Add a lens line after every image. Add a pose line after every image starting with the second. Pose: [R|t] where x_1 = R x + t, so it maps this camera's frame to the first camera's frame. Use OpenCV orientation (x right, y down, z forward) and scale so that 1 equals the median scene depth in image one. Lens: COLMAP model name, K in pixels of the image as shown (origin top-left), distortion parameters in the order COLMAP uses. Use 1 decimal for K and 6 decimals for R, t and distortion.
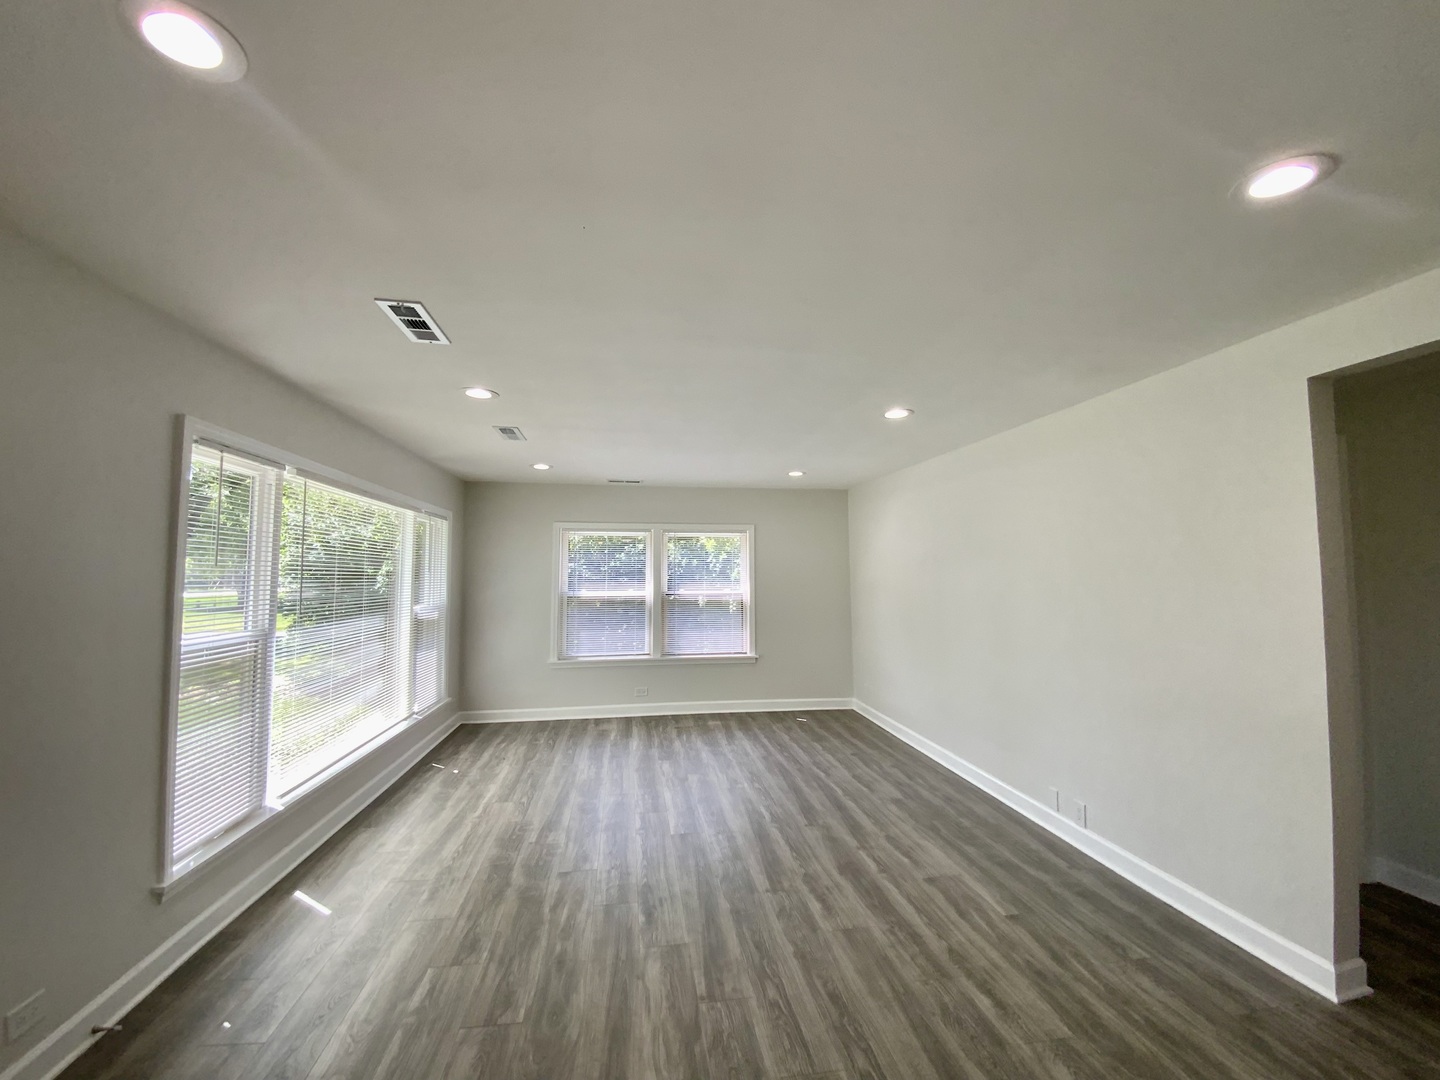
lens RADIAL K [[594.2, 0, 724.3], [0, 594.2, 546.0], [0, 0, 1]] dist [-0.012896, -0.002086]
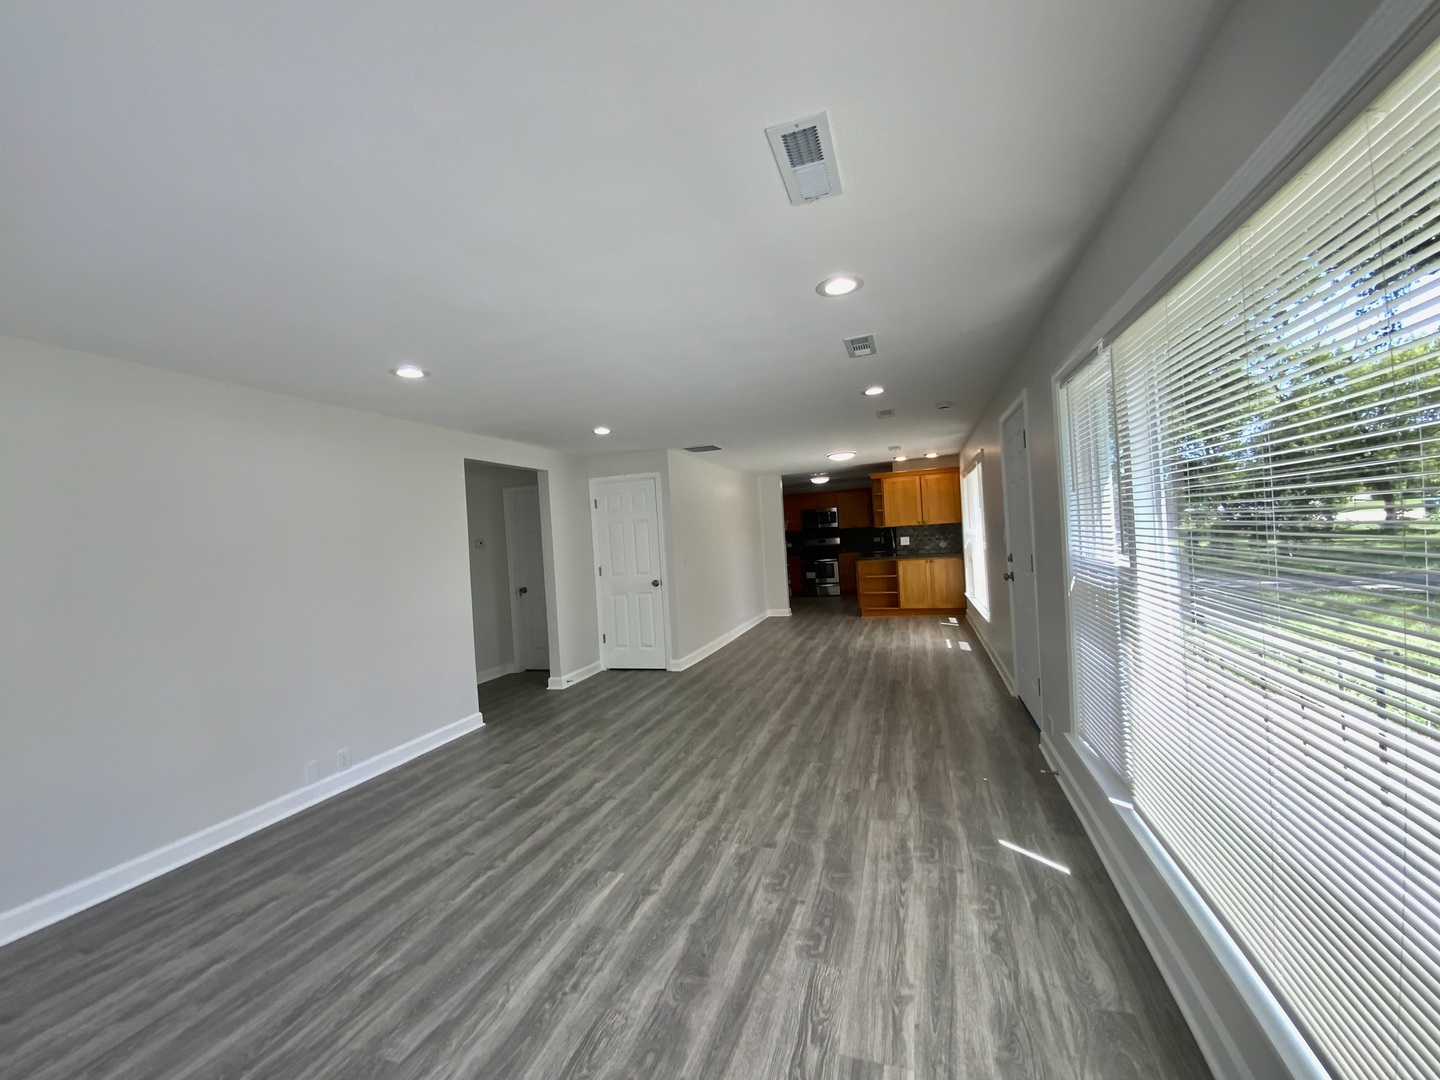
lens RADIAL K [[594.2, 0, 721.8], [0, 594.2, 538.4], [0, 0, 1]] dist [-0.012896, -0.002086]
pose [[-0.890535, 0.054730, 0.451610, -0.646216], [0.041956, 0.998387, -0.038260, 0.110471], [-0.452975, -0.015124, -0.891395, 1.861021]]
